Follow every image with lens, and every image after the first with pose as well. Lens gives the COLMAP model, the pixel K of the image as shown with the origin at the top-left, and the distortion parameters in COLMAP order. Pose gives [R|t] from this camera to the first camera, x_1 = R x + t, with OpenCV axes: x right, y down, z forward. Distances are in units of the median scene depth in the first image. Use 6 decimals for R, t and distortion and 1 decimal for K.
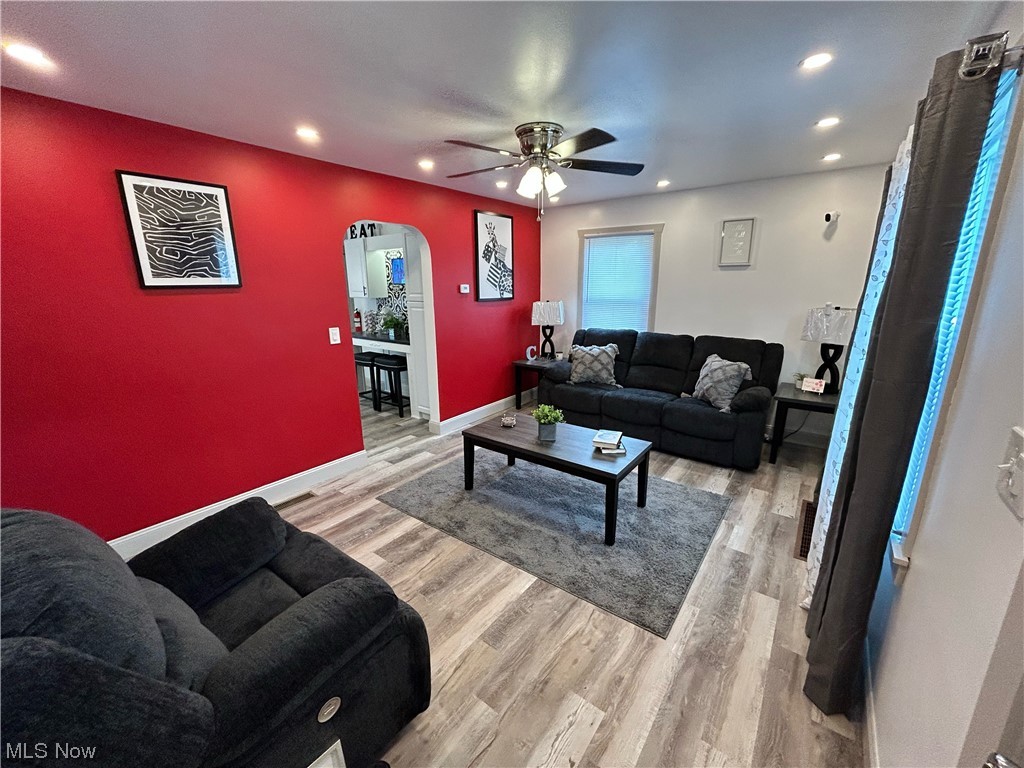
lens RADIAL K [[409.2, 0, 514.3], [0, 409.2, 383.3], [0, 0, 1]] dist [-0.016860, 0.000038]
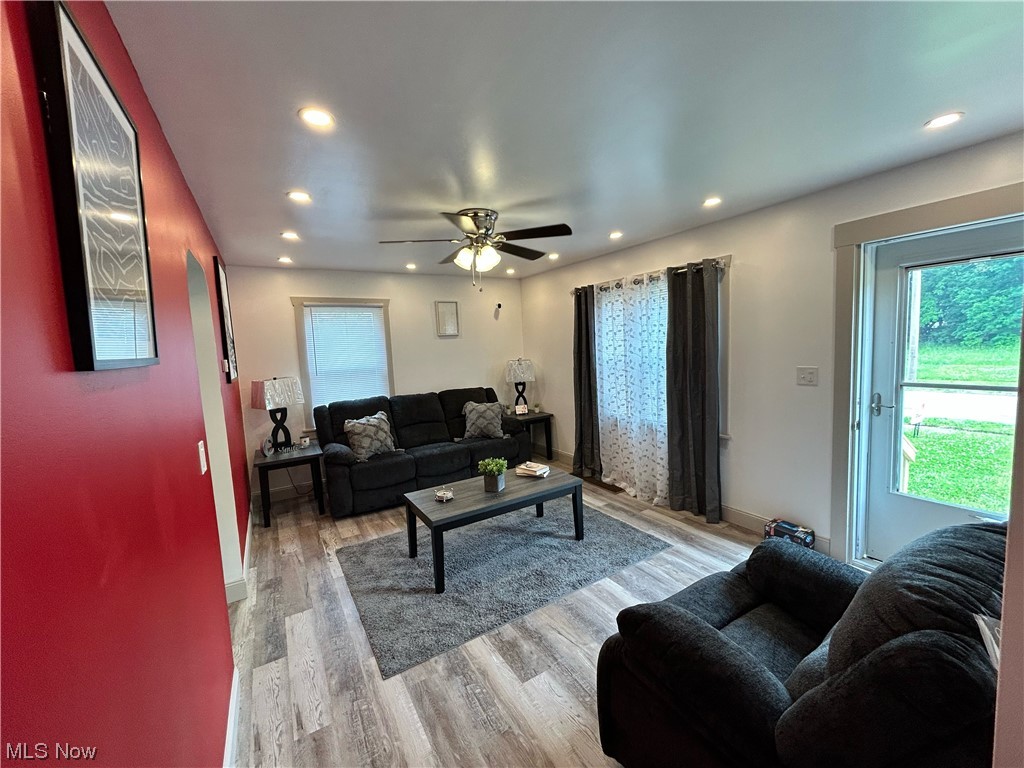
lens RADIAL K [[409.2, 0, 514.3], [0, 409.2, 383.3], [0, 0, 1]] dist [-0.016860, 0.000038]
pose [[0.364152, -0.102102, 0.925726, -0.822218], [0.260970, 0.965339, 0.003814, -0.121170], [-0.894029, 0.240198, 0.378176, 0.469629]]
